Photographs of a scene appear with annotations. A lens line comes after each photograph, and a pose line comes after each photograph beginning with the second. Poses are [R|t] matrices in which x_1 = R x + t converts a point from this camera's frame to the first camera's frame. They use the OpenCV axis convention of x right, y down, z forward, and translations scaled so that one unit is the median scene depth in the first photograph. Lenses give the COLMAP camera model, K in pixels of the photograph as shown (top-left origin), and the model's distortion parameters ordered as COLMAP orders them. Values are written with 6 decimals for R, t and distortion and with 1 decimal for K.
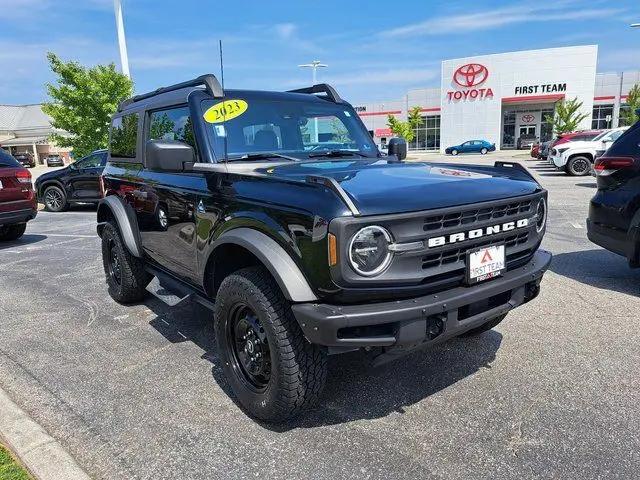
lens RADIAL K [[463.9, 0, 319.5], [0, 463.9, 237.4], [0, 0, 1]] dist [0.037376, -0.019097]
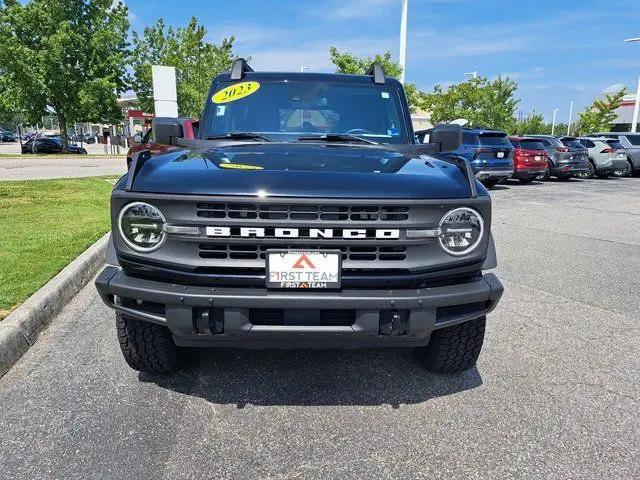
lens RADIAL K [[463.9, 0, 326.8], [0, 463.9, 240.0], [0, 0, 1]] dist [0.037376, -0.019097]
pose [[0.811325, 0.170404, -0.559208, 0.850243], [-0.152513, 0.985145, 0.078925, -0.071517], [0.564350, 0.021253, 0.825262, 0.322232]]
